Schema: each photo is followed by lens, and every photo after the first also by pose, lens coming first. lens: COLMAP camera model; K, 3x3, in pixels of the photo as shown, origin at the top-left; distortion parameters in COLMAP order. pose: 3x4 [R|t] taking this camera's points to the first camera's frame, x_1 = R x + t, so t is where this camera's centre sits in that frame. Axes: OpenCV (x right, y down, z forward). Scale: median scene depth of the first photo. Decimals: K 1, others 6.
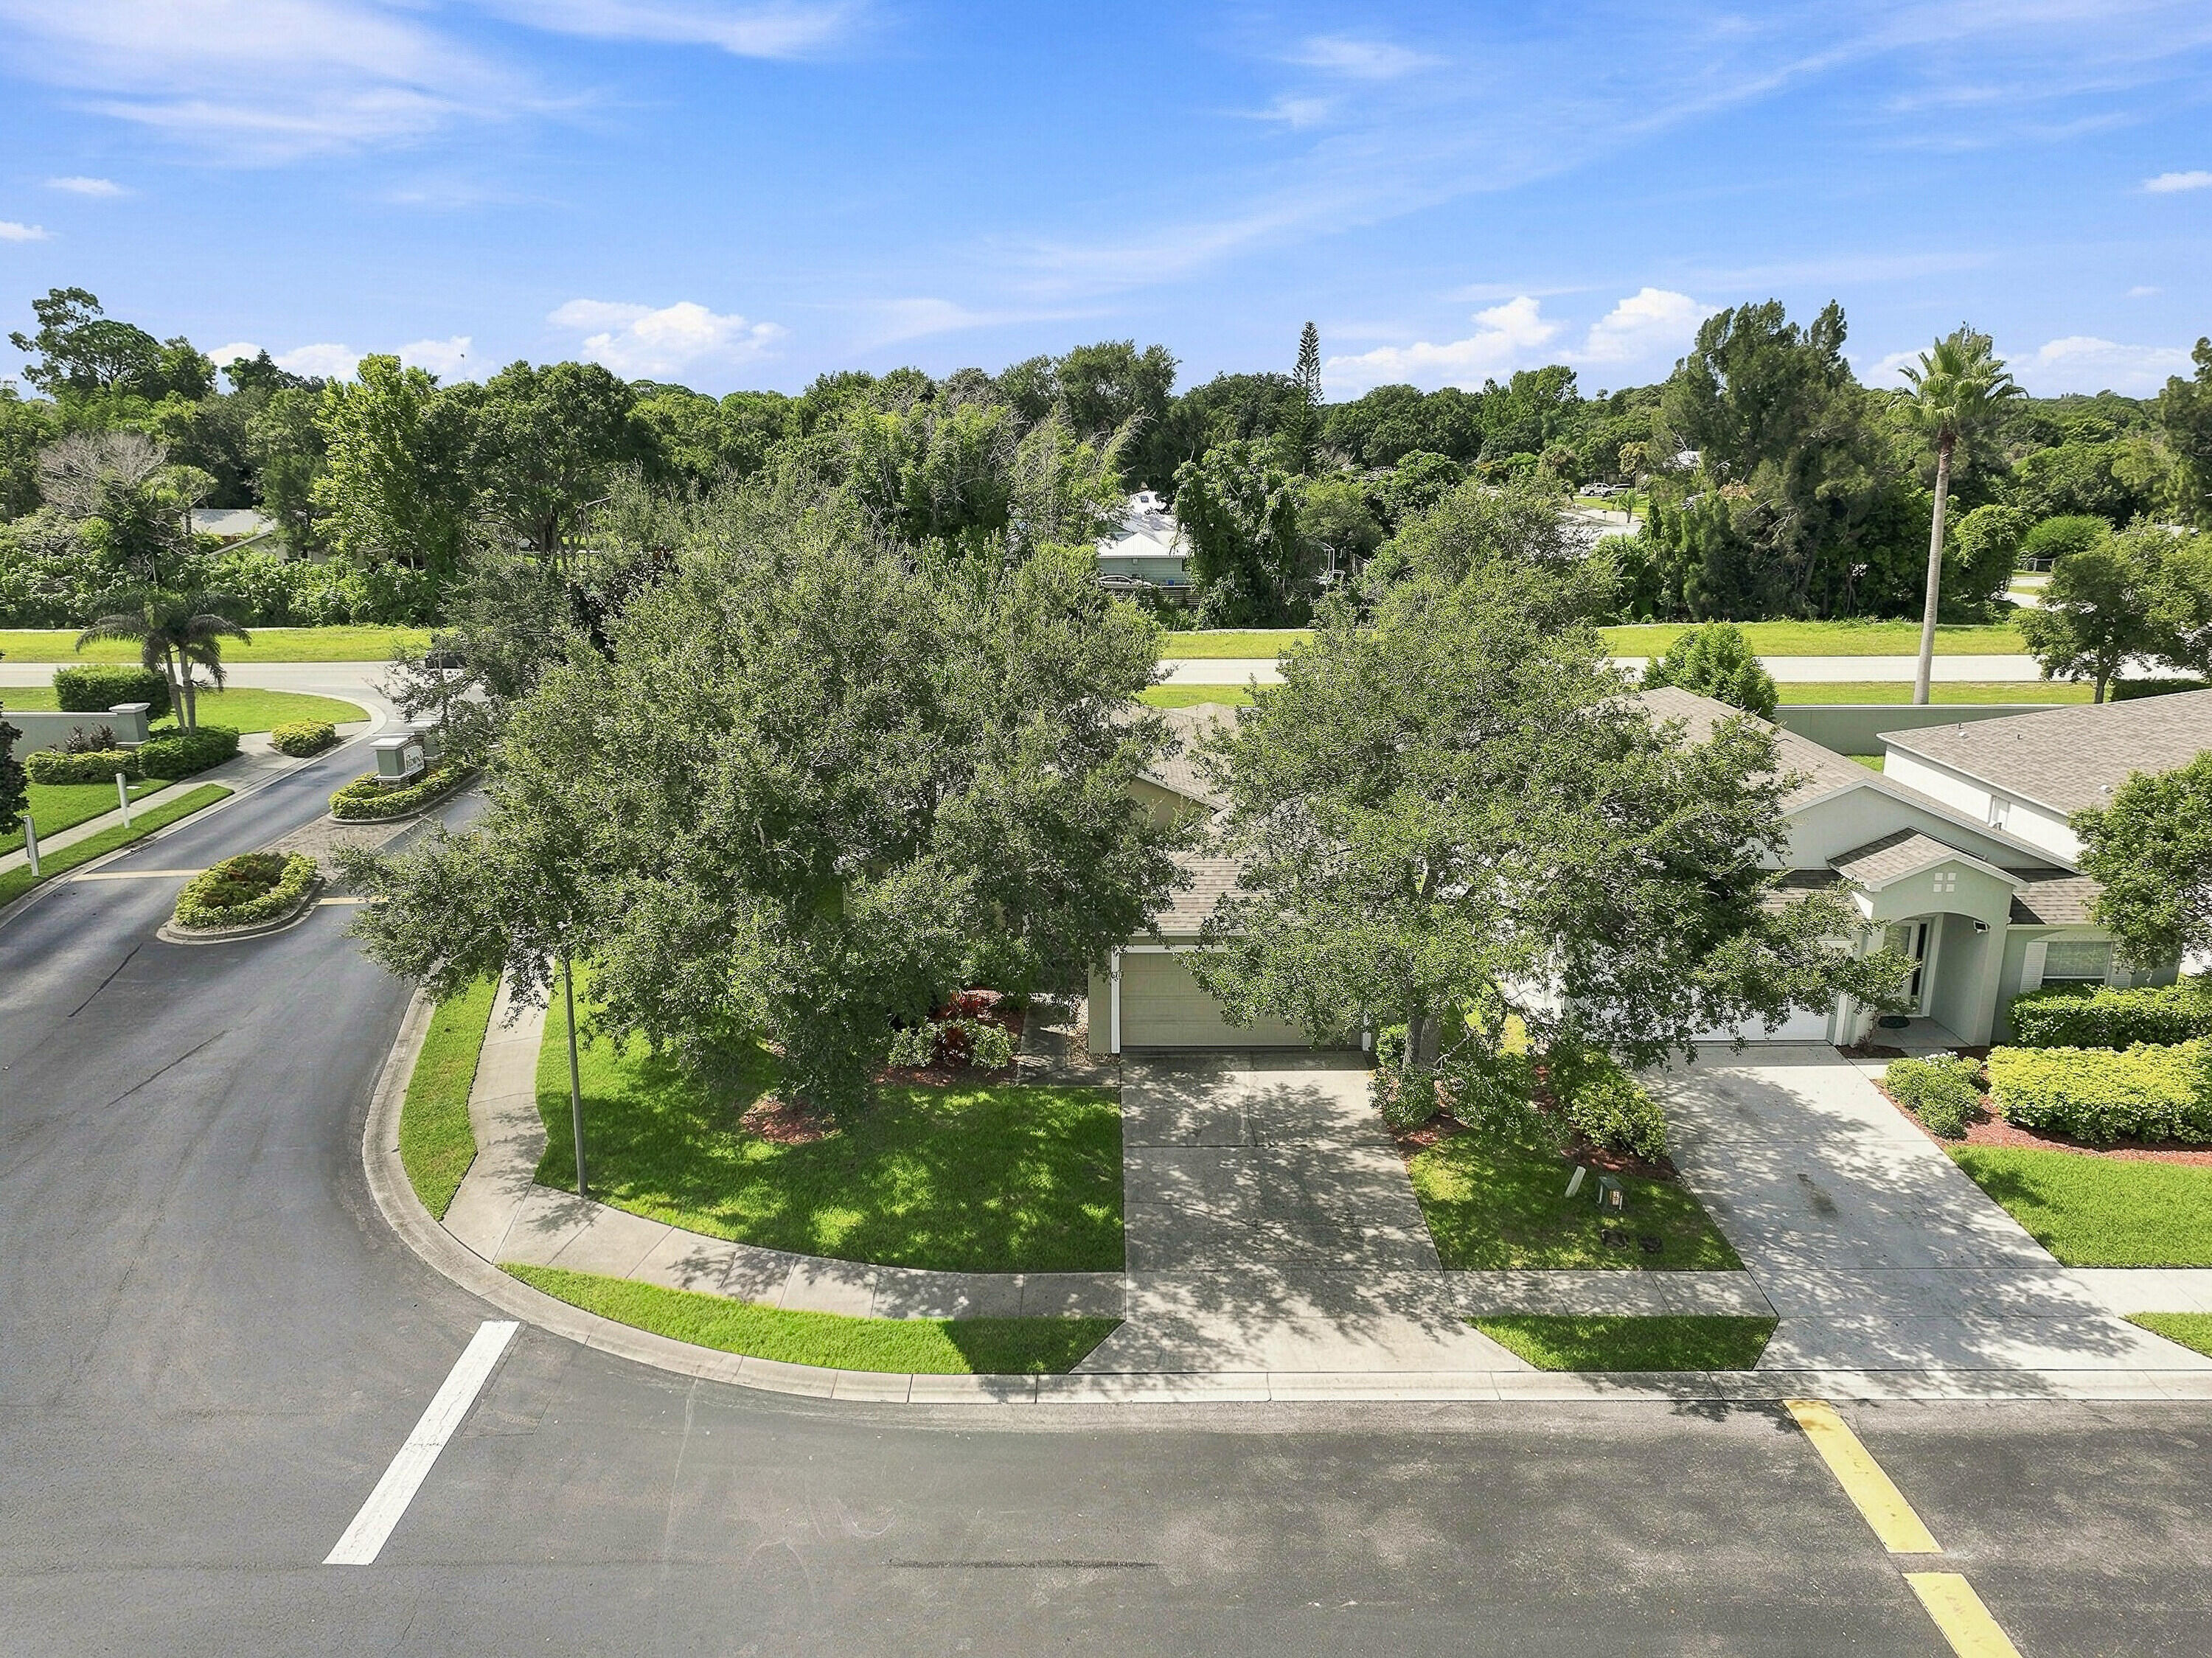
lens RADIAL K [[1480.3, 0, 1106.0], [0, 1480.3, 829.0], [0, 0, 1]] dist [0.006187, 0.002761]
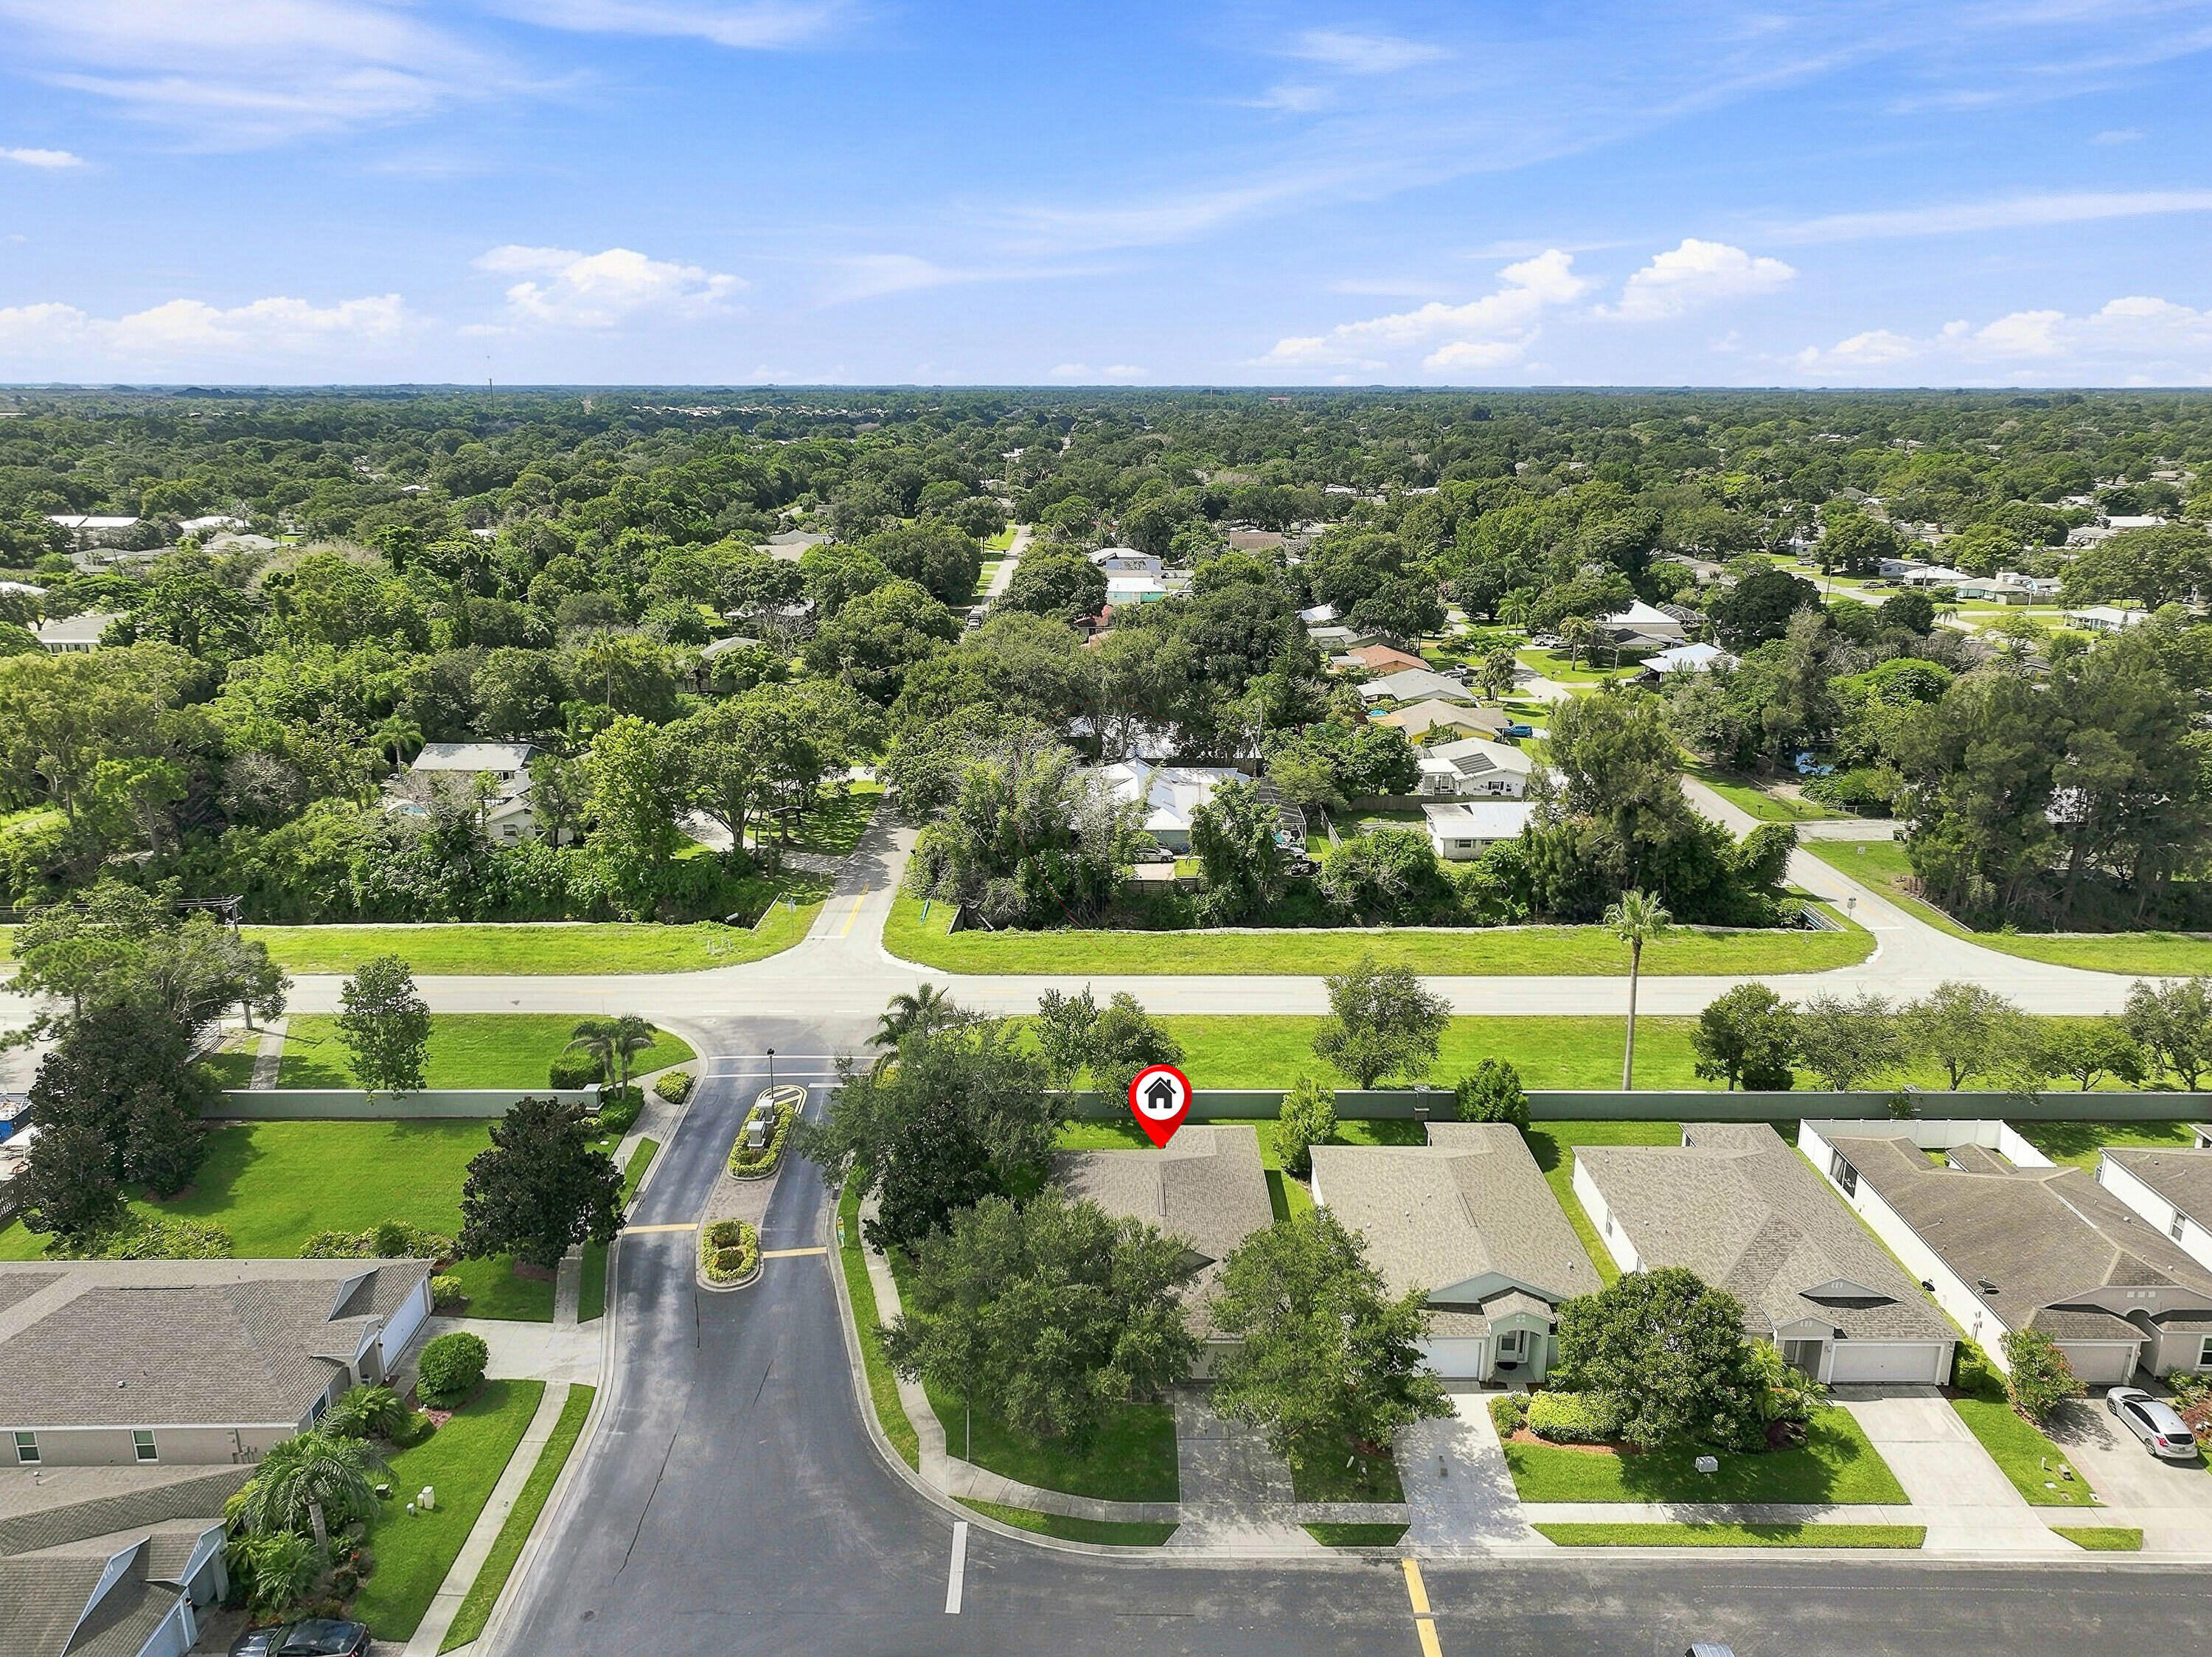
lens RADIAL K [[1480.5, 0, 1106.0], [0, 1480.5, 828.5], [0, 0, 1]] dist [0.006187, 0.002761]
pose [[0.999973, 0.007017, -0.002236, -0.120572], [-0.006973, 0.999797, 0.018885, -0.956035], [0.002368, -0.018869, 0.999819, -1.650343]]
